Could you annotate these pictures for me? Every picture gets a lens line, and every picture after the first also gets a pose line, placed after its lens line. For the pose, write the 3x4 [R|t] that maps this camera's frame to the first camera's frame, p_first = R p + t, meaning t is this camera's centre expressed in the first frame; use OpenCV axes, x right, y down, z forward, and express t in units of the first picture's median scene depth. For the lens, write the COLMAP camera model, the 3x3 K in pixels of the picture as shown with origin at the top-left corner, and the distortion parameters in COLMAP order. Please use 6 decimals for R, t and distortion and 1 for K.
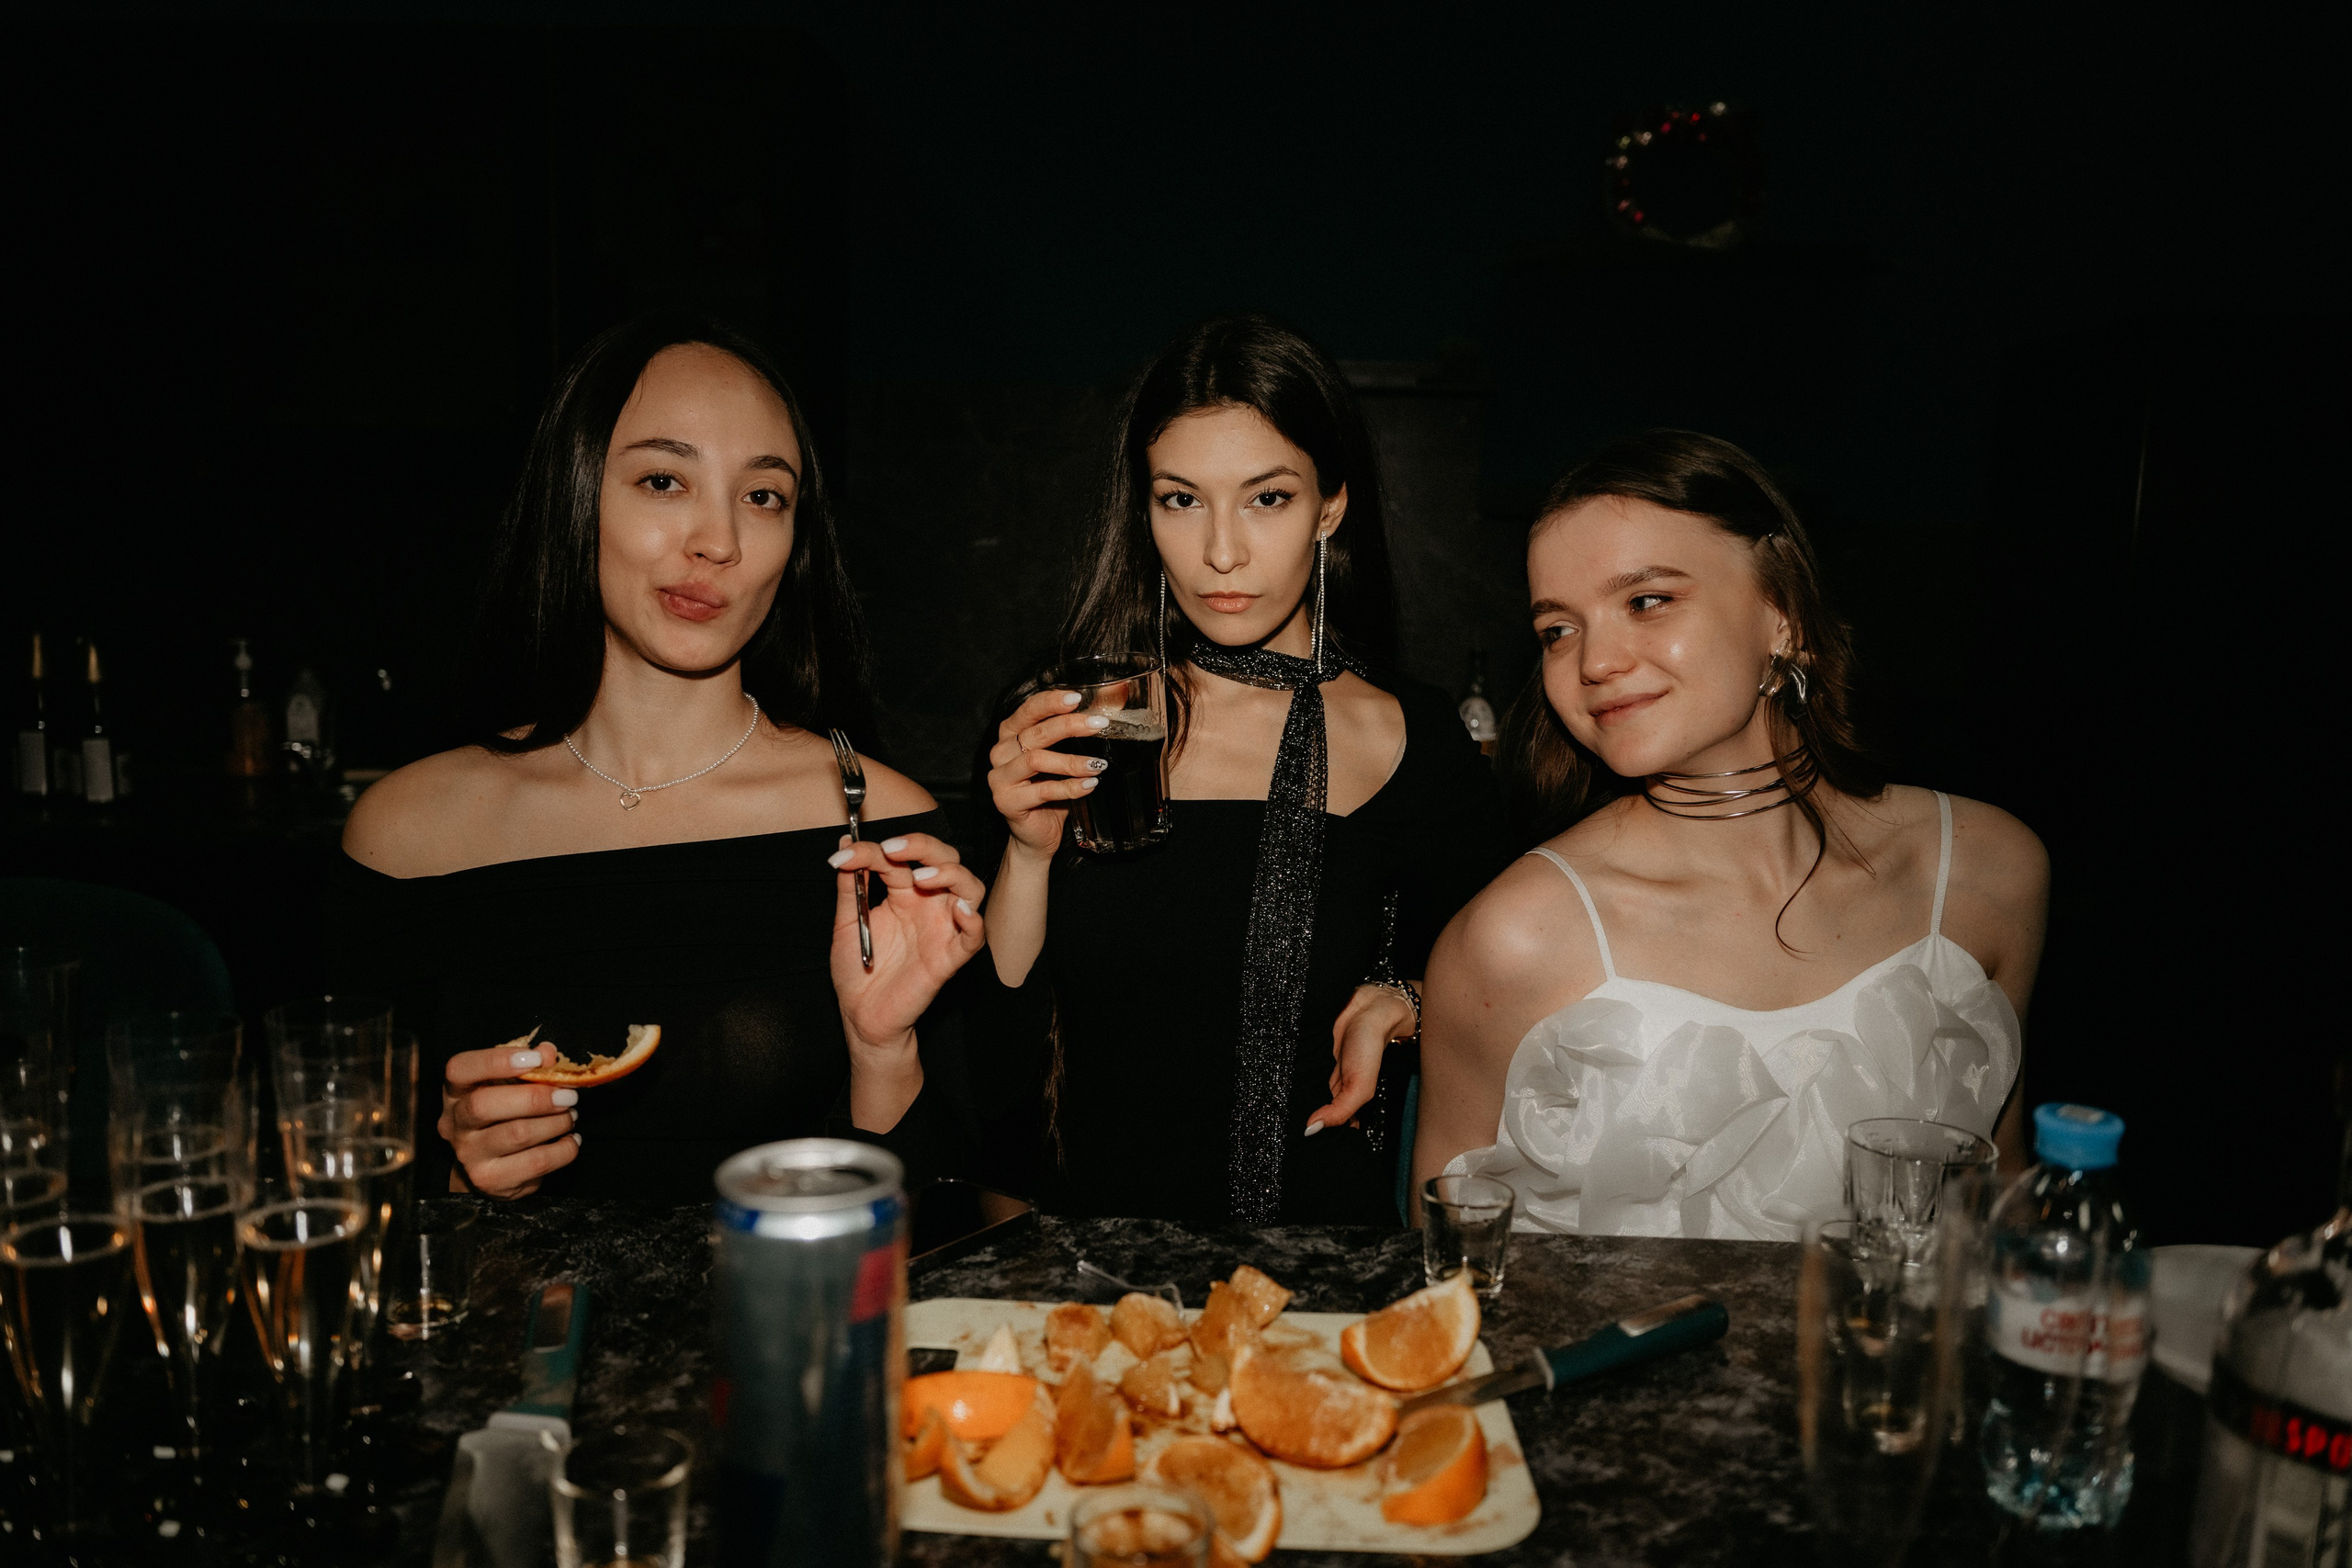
lens RADIAL K [[1867.1, 0, 1176.0], [0, 1867.1, 789.9], [0, 0, 1]] dist [0.035793, -0.065407]
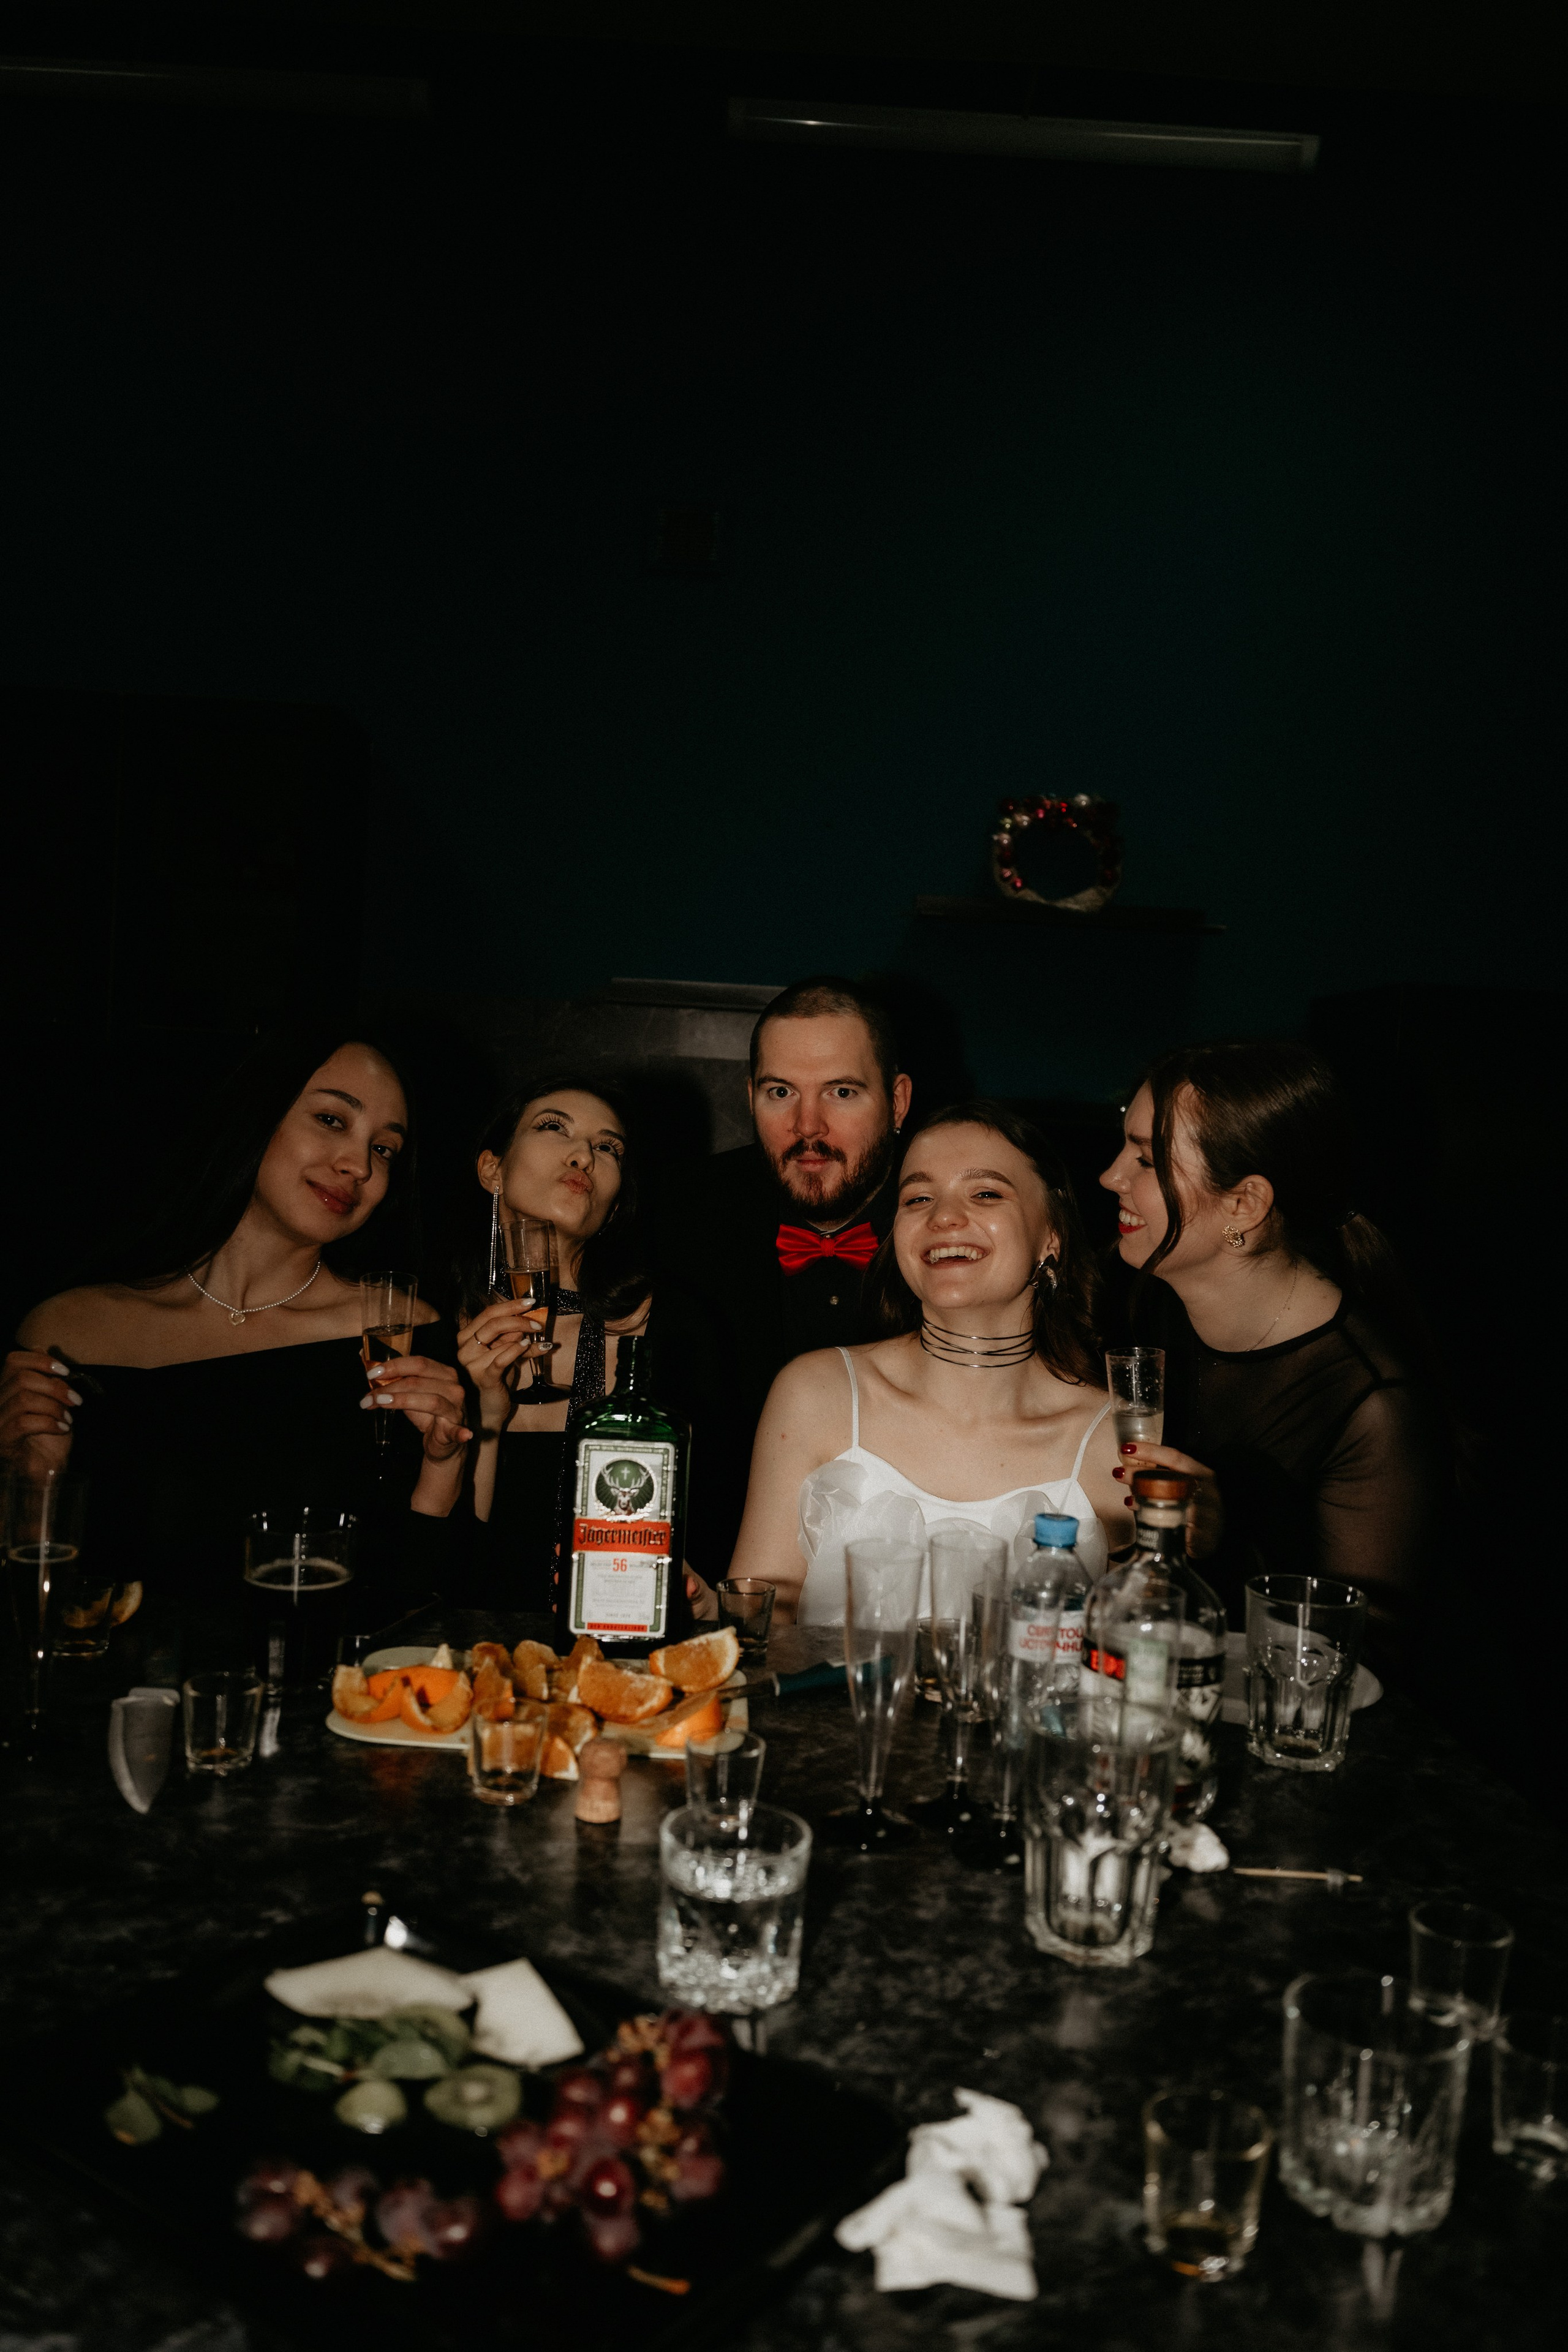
lens RADIAL K [[1867.3, 0, 797.9], [0, 1867.3, 1175.3], [0, 0, 1]] dist [0.035793, -0.065407]
pose [[0.997284, 0.029937, 0.067294, 0.094570], [-0.023391, 0.995102, -0.096041, 0.022725], [-0.069840, 0.094206, 0.993100, -0.691166]]
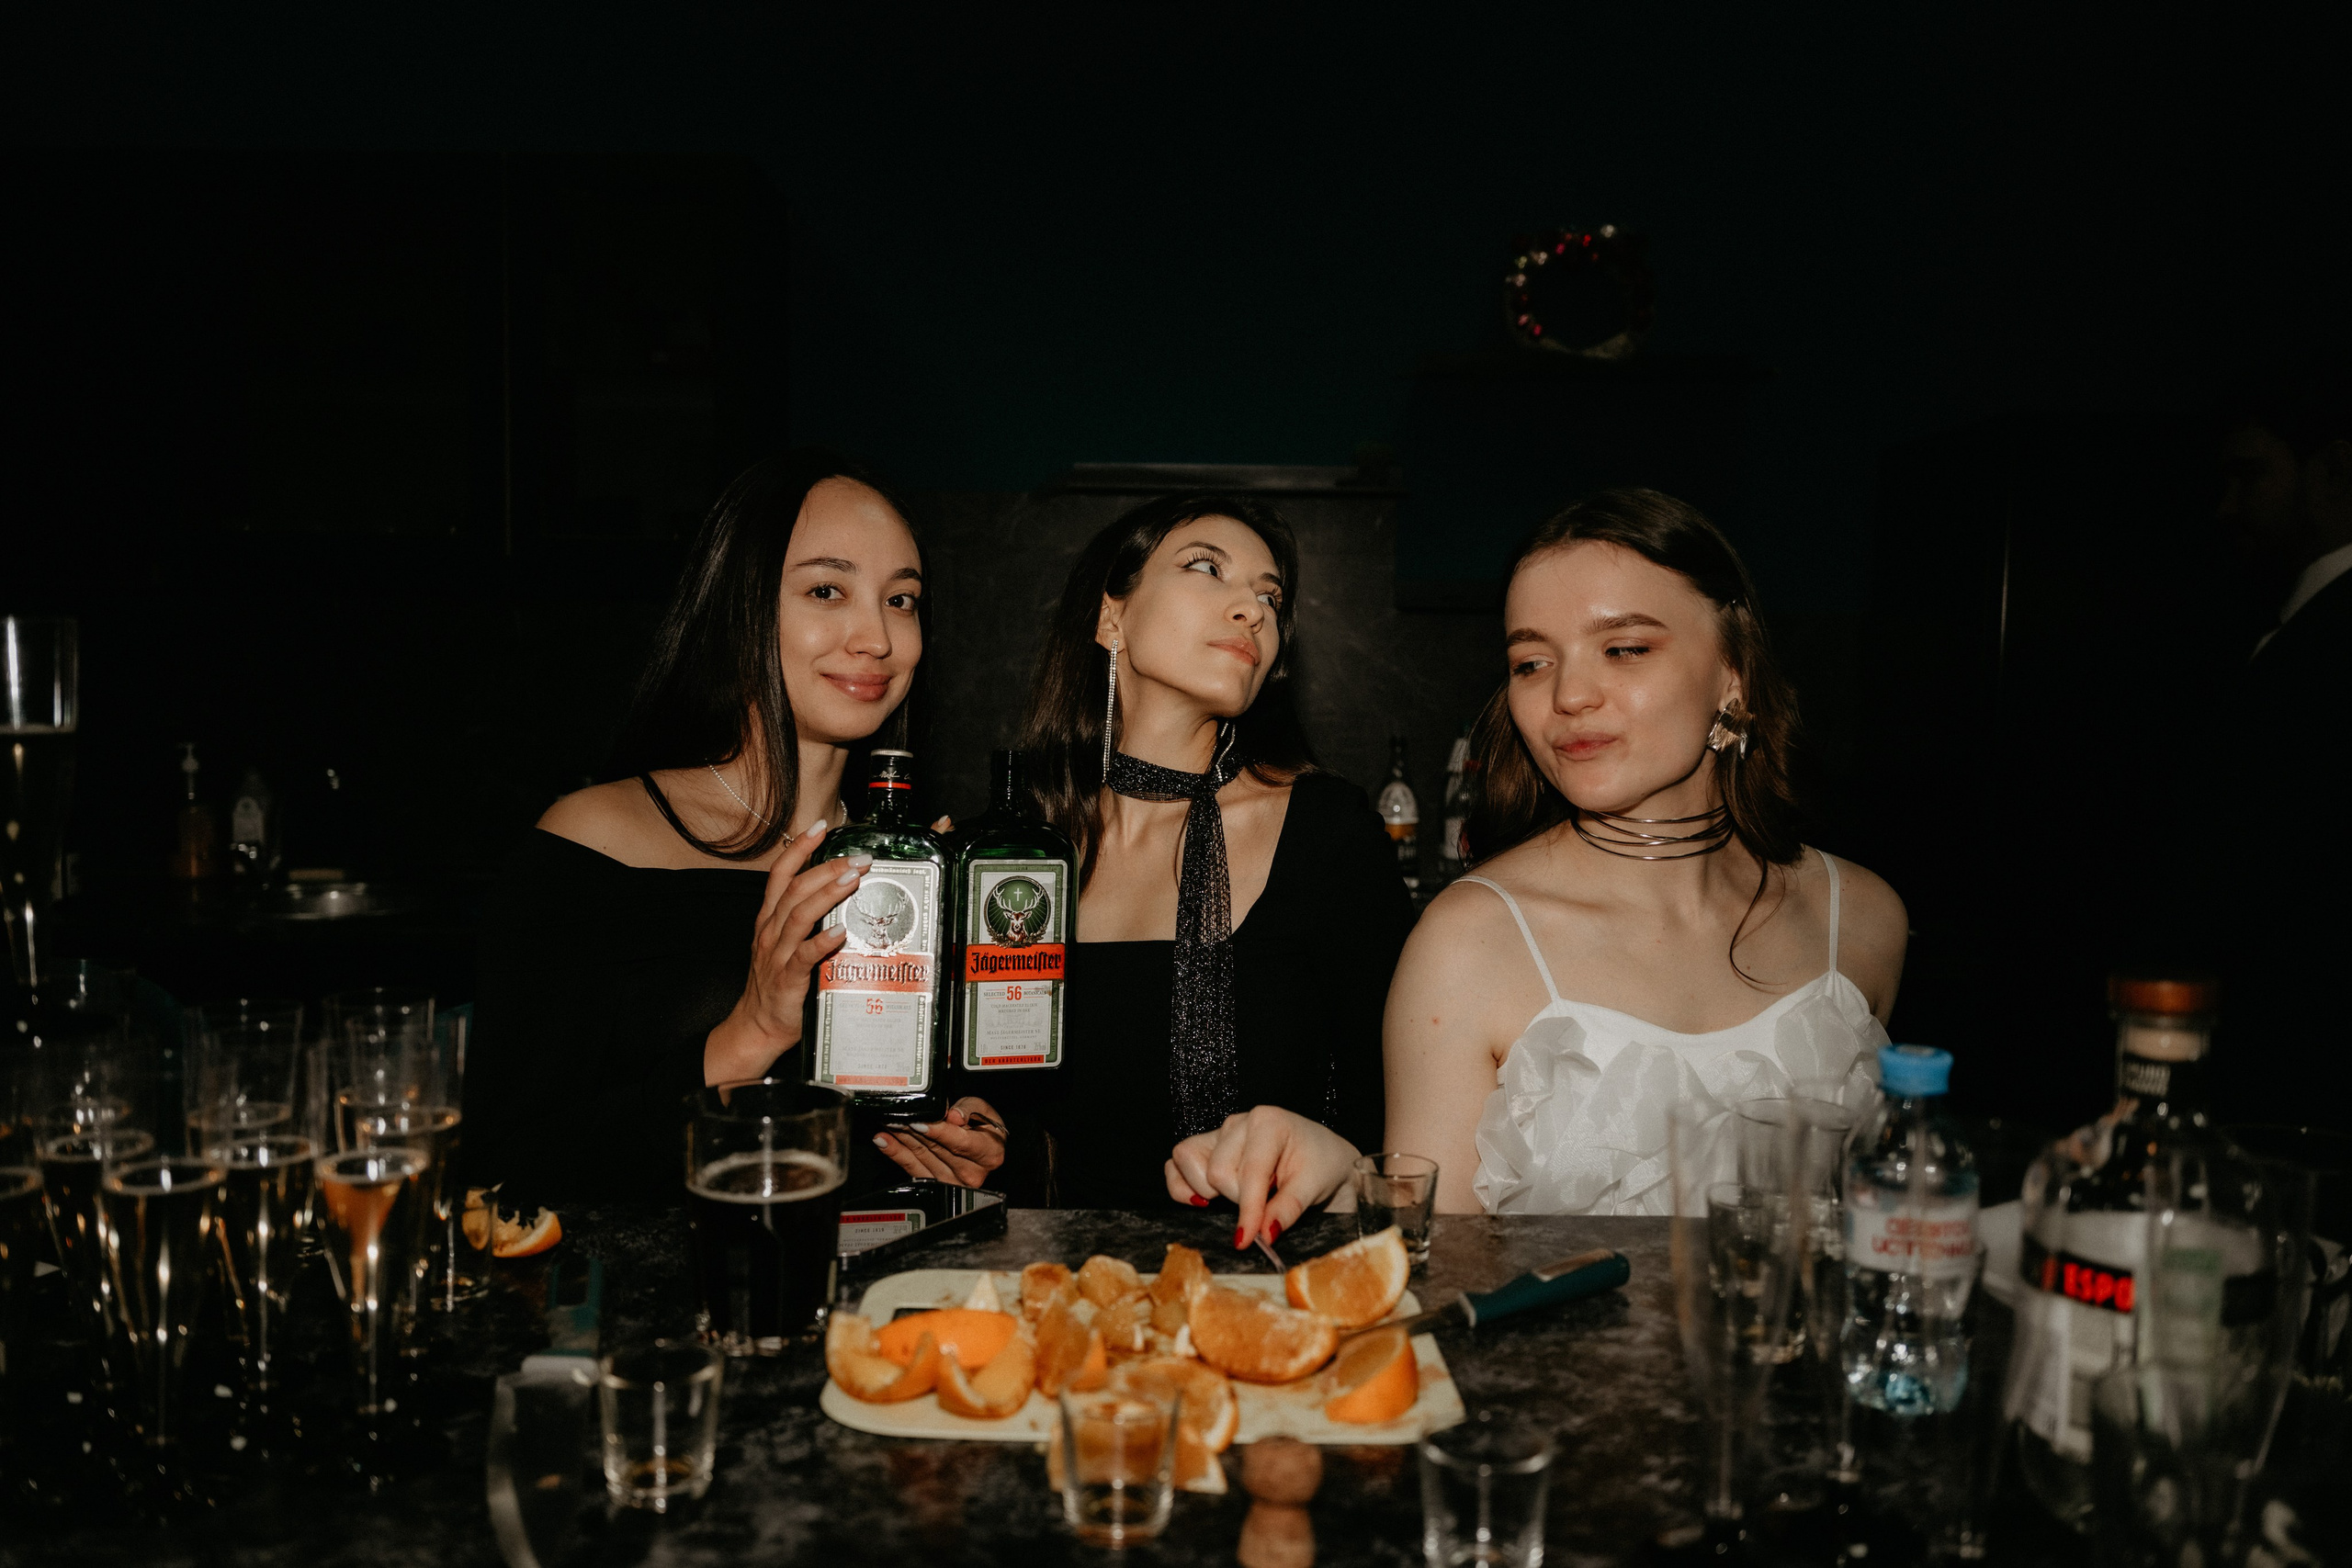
lens RADIAL K [[1867.1, 0, 1181.0], [0, 1867.1, 783.2], [0, 0, 1]] dist [0.035793, -0.065407]
pose [[0.998990, -0.013664, 0.042795, -0.018612], [0.016475, 0.997681, -0.066041, 0.067665], [-0.041794, 0.066679, 0.996899, -0.134433]]
